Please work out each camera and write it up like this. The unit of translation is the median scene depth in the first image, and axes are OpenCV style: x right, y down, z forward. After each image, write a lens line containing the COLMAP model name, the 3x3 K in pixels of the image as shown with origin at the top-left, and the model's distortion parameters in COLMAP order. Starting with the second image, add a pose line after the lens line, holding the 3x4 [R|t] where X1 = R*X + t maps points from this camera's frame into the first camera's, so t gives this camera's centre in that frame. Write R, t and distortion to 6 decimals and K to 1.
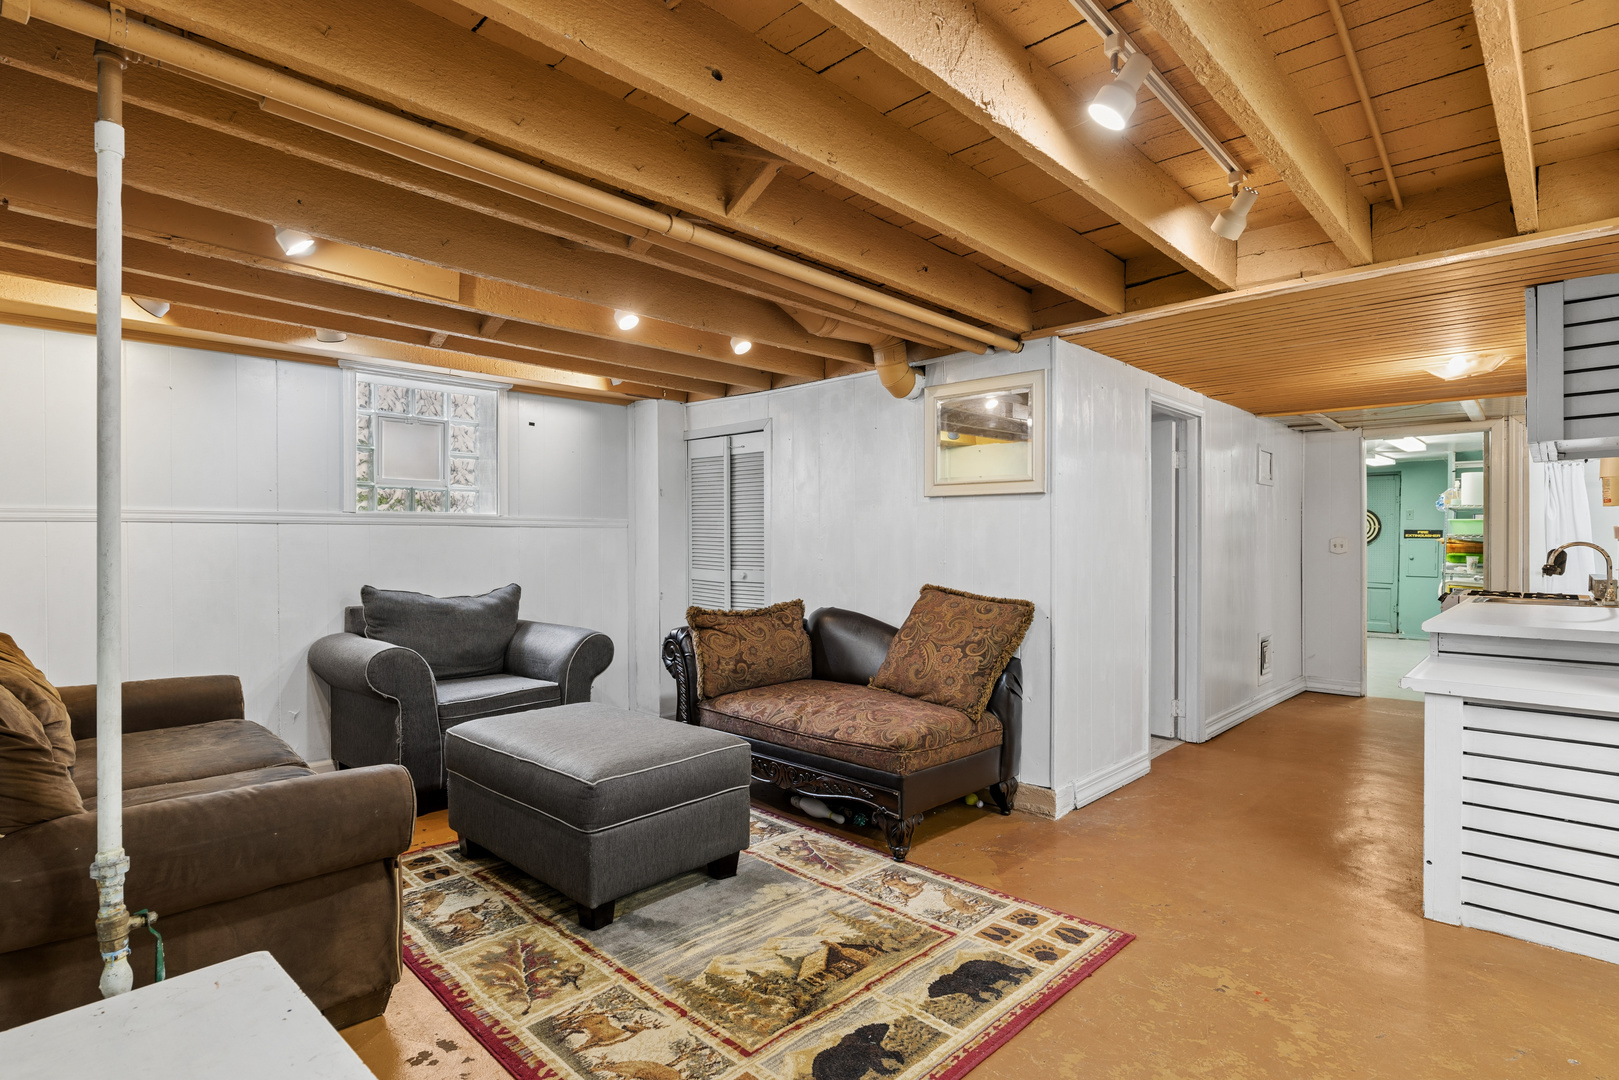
lens RADIAL K [[817.9, 0, 804.6], [0, 817.9, 537.5], [0, 0, 1]] dist [-0.001204, -0.000533]
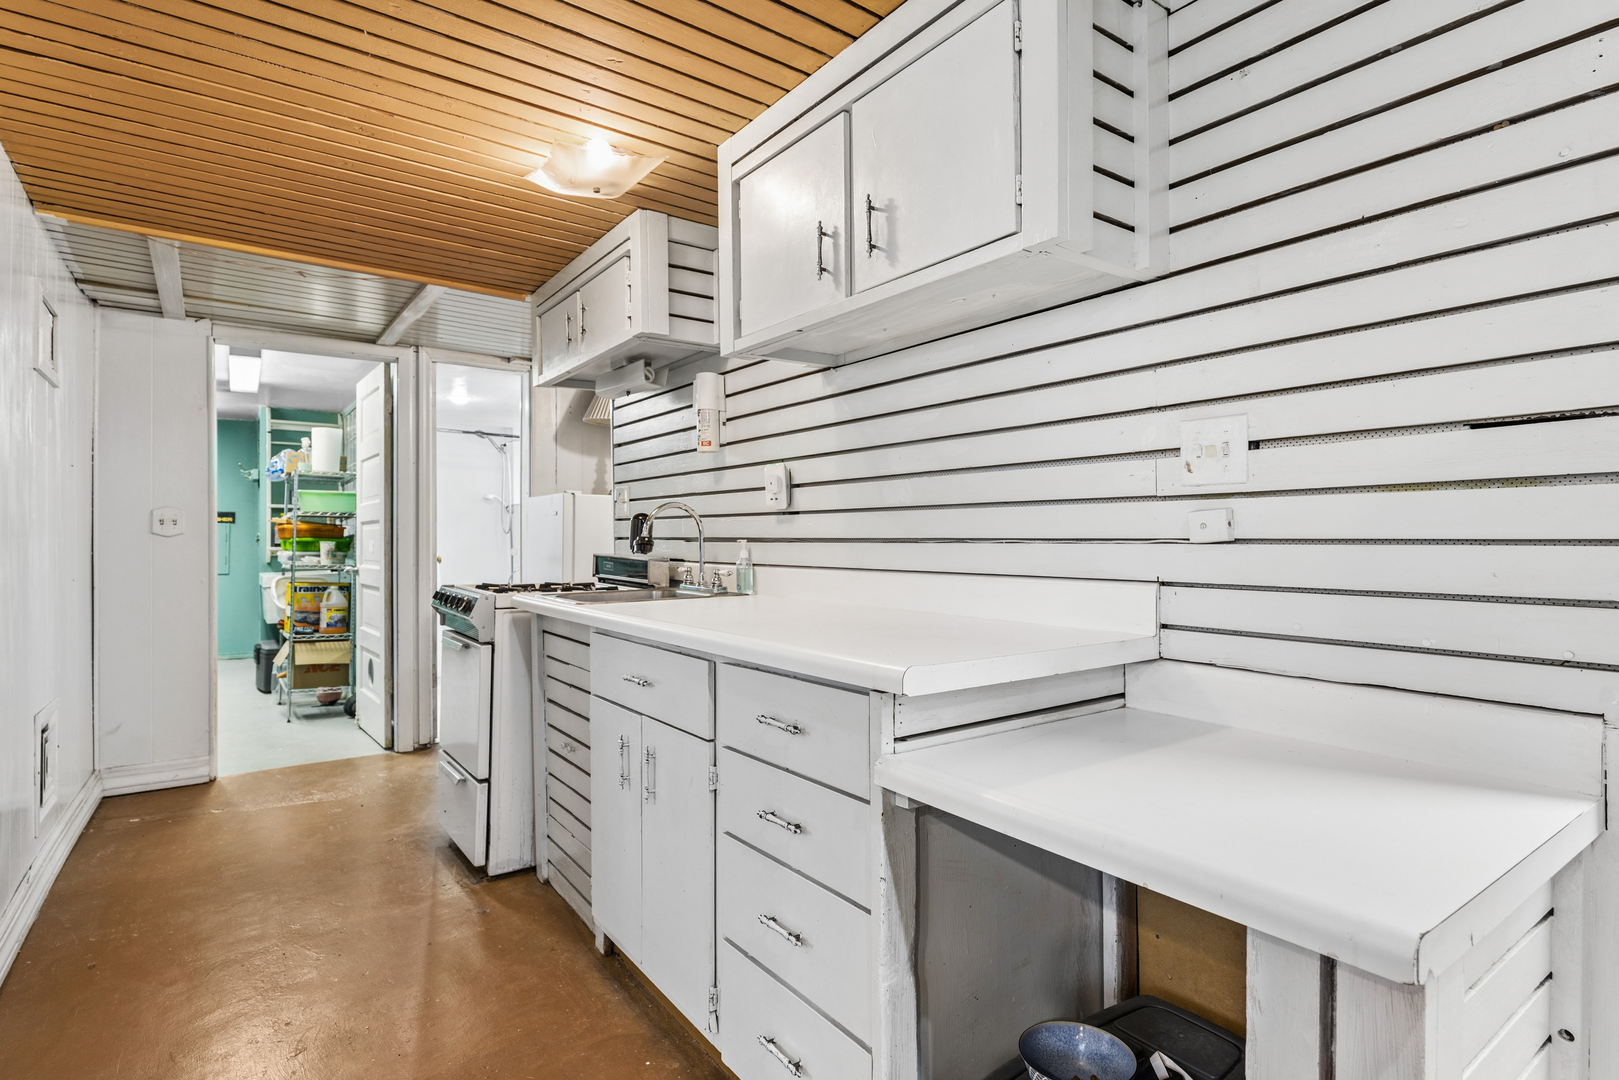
lens RADIAL K [[817.9, 0, 804.2], [0, 817.9, 533.6], [0, 0, 1]] dist [-0.001204, -0.000533]
pose [[0.188980, 0.006457, 0.981960, 0.185201], [0.001512, 0.999975, -0.006866, 0.022574], [-0.981980, 0.002782, 0.188965, 0.464716]]
